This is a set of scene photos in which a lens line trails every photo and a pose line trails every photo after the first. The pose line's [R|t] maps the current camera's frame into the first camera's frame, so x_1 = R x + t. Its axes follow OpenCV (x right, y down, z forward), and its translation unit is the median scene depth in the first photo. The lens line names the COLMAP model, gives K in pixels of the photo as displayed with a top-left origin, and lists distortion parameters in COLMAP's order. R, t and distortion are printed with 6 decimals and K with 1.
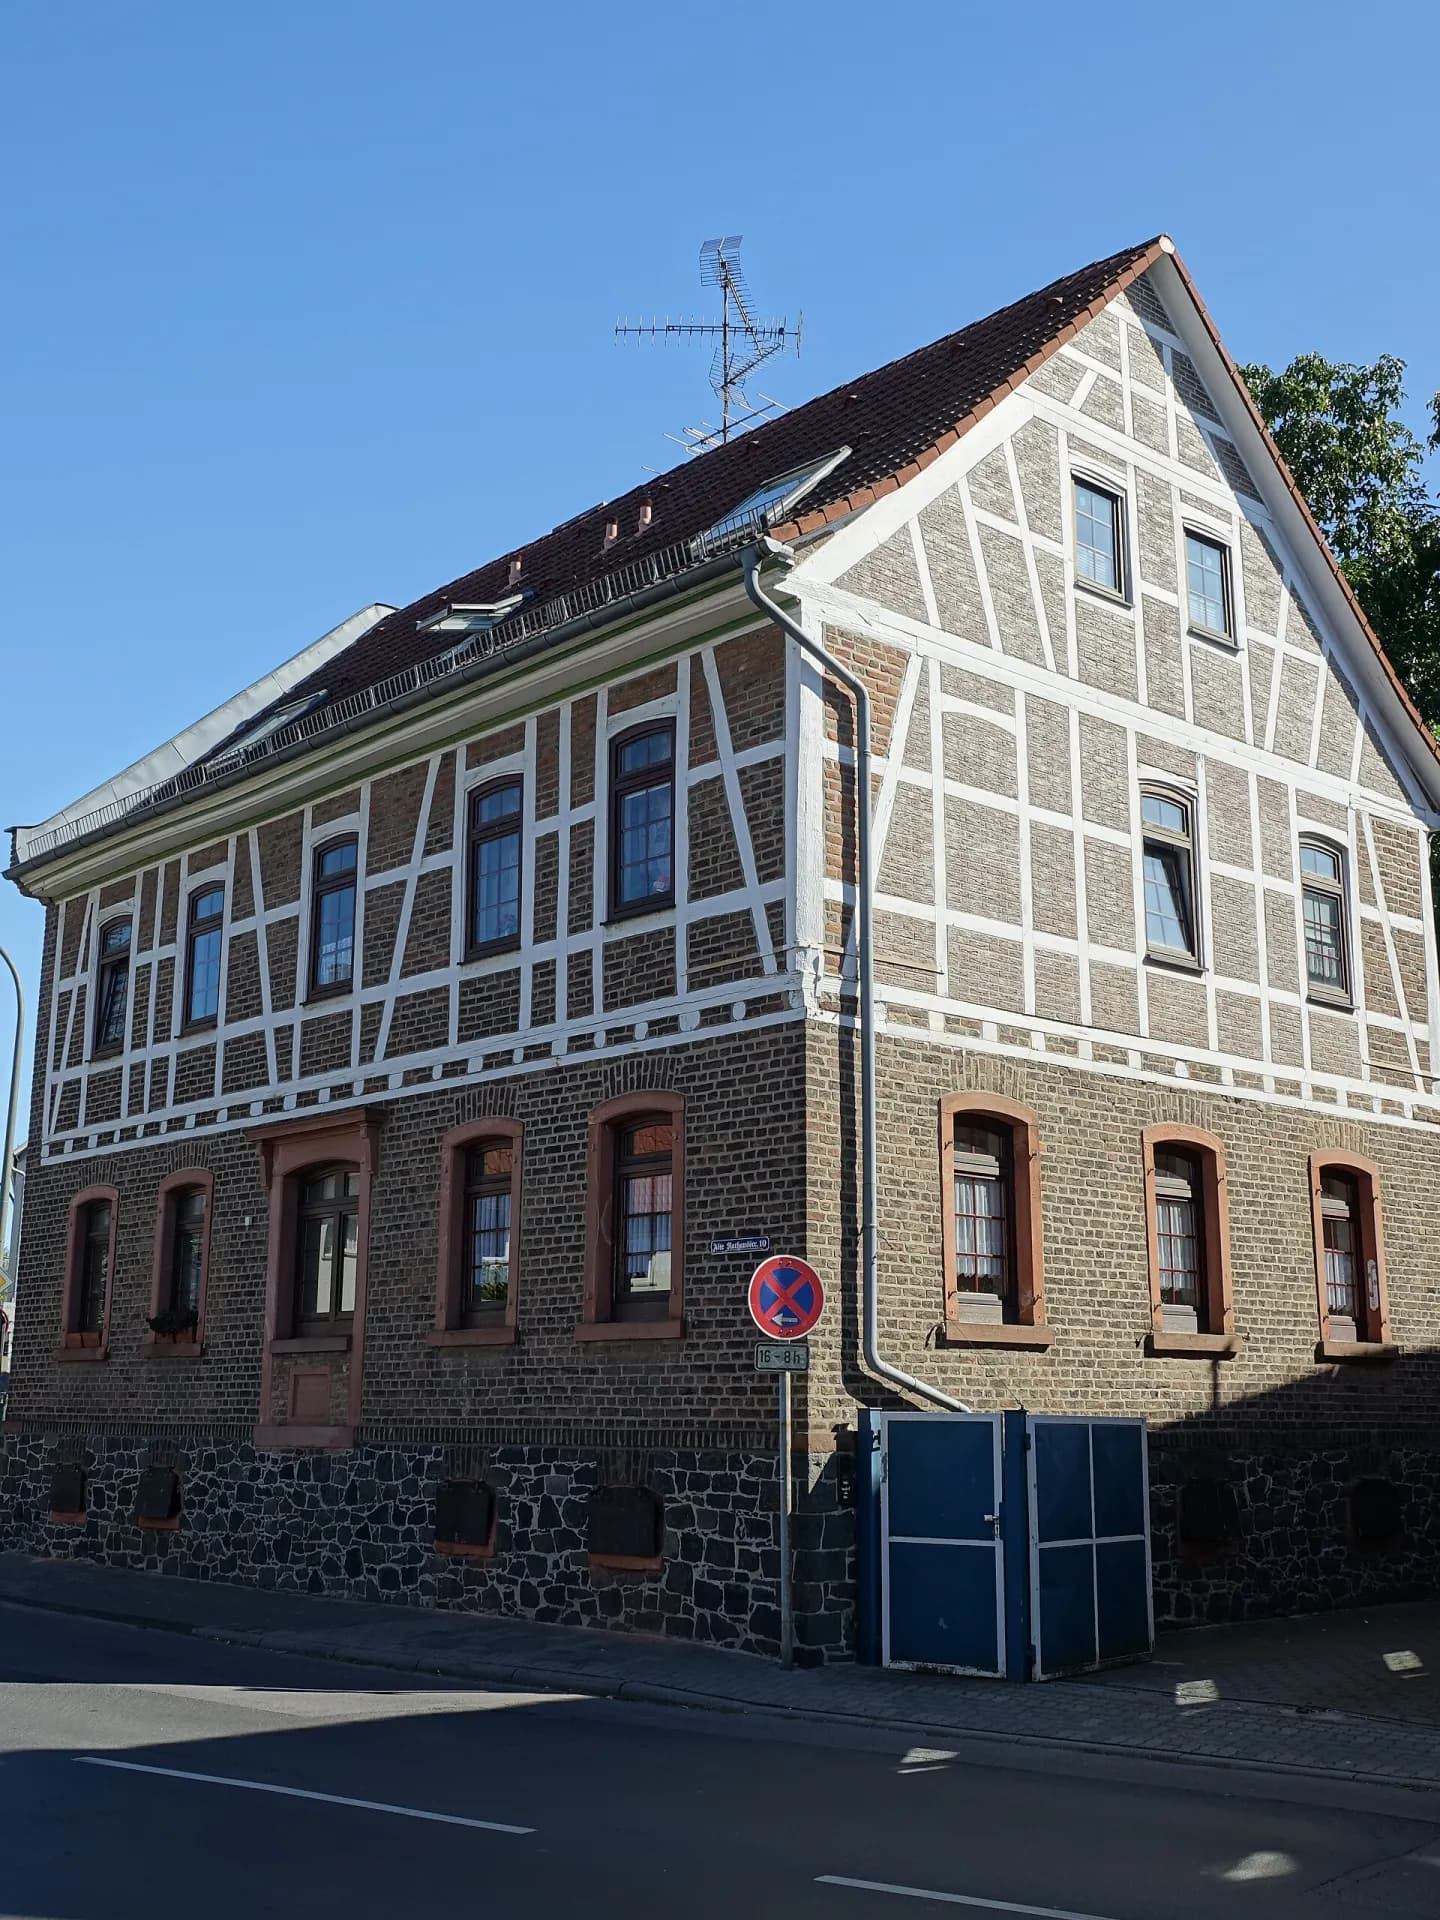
lens RADIAL K [[2026.3, 0, 720.0], [0, 2026.3, 960.0], [0, 0, 1]] dist [-0.001290, 0.002691]
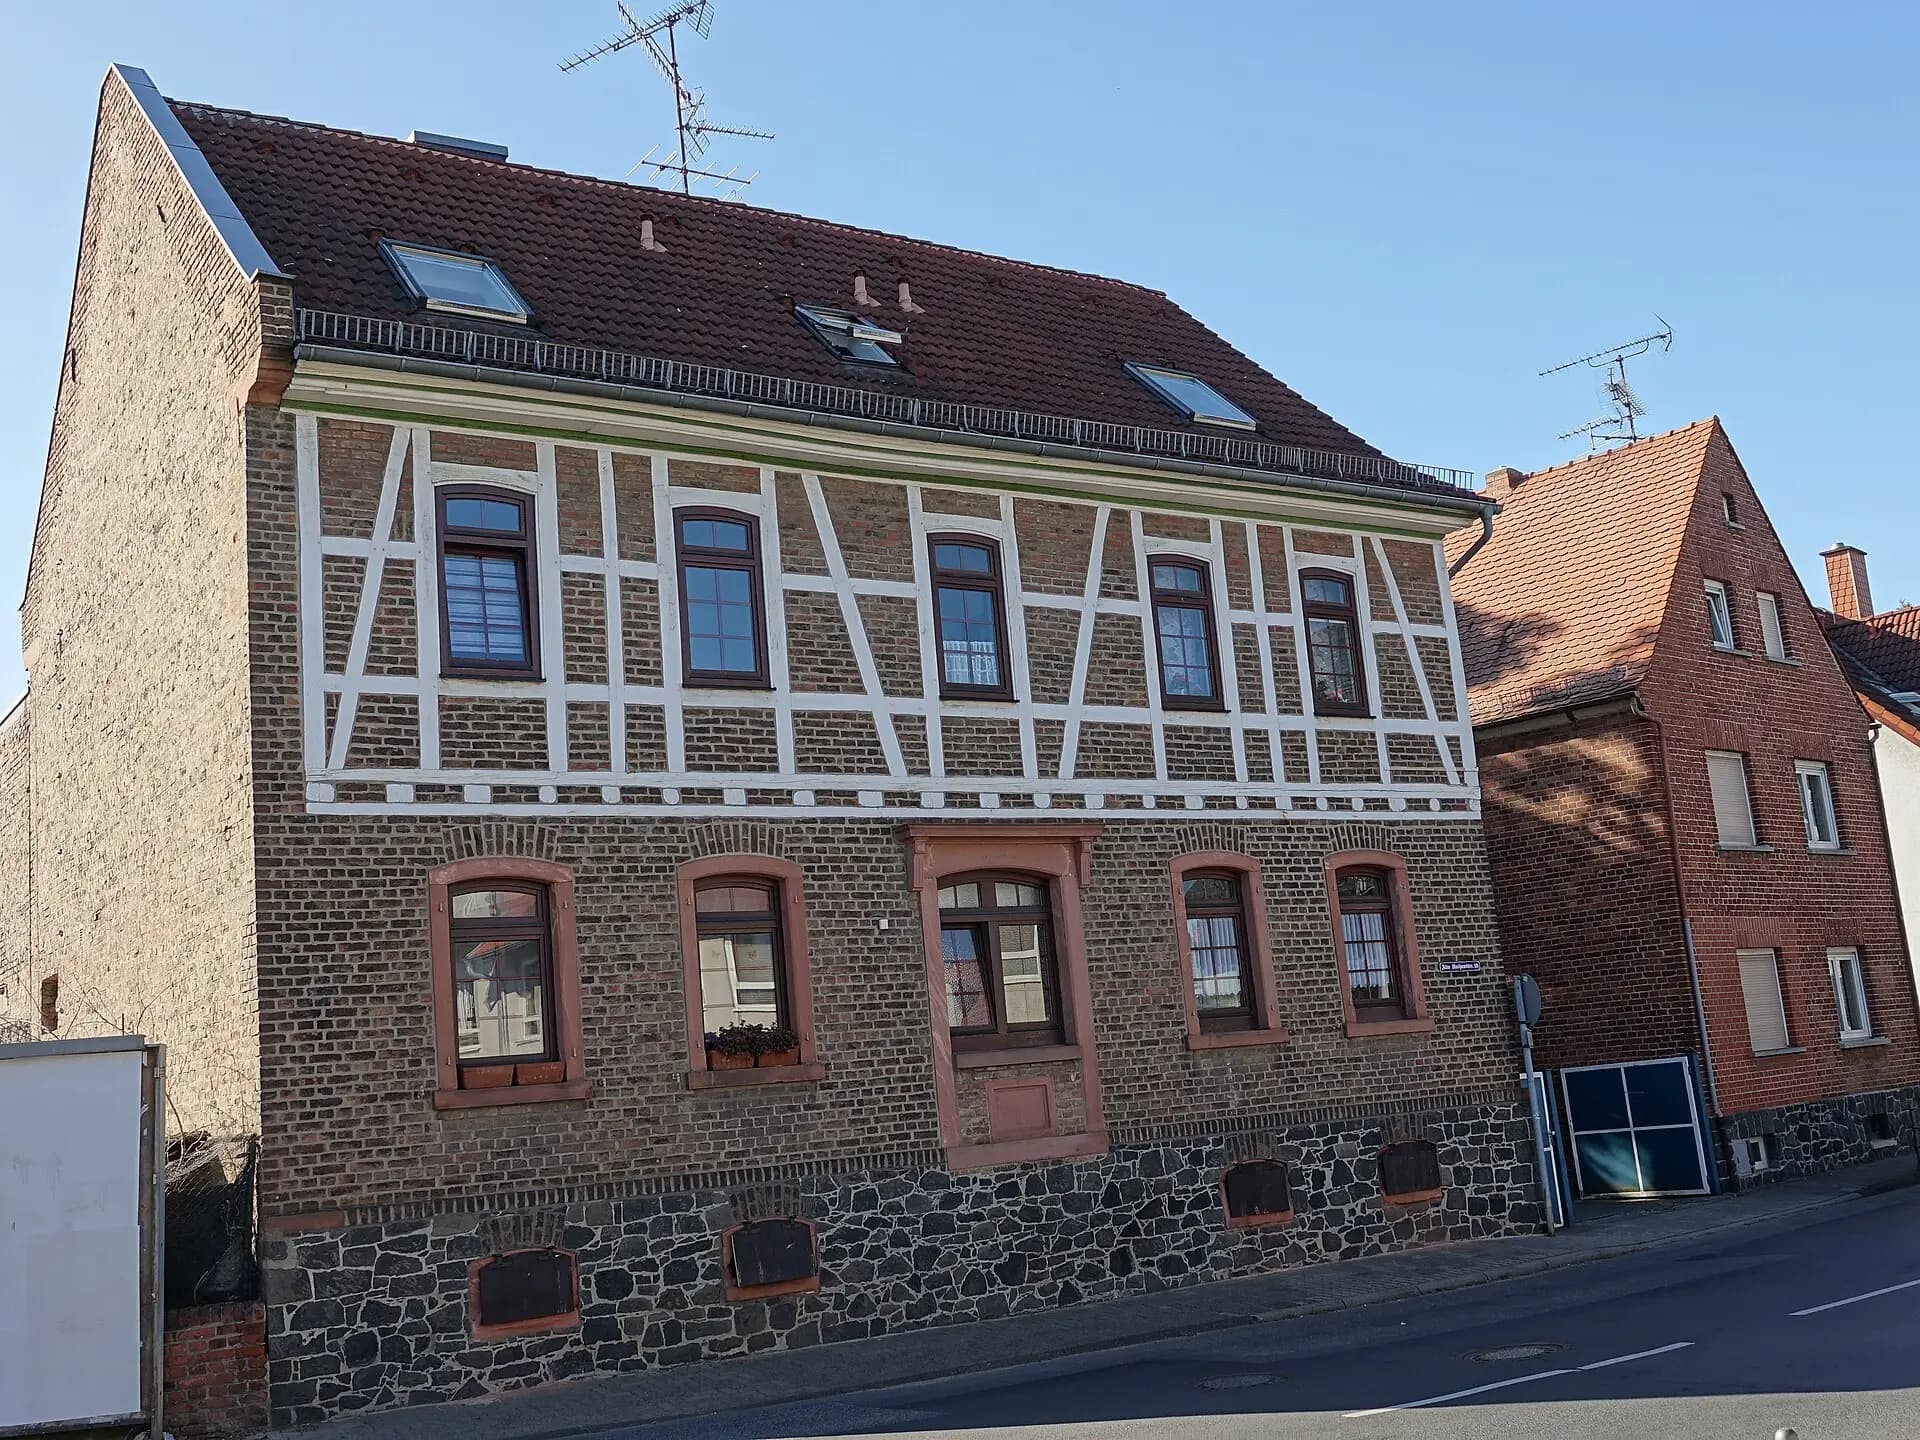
lens RADIAL K [[2026.3, 0, 960.0], [0, 2026.3, 720.0], [0, 0, 1]] dist [-0.001290, 0.002691]
pose [[0.164744, 0.173758, 0.970911, -1.300944], [-0.121429, 0.980445, -0.154861, 0.205636], [-0.978833, -0.092385, 0.182622, 0.958804]]
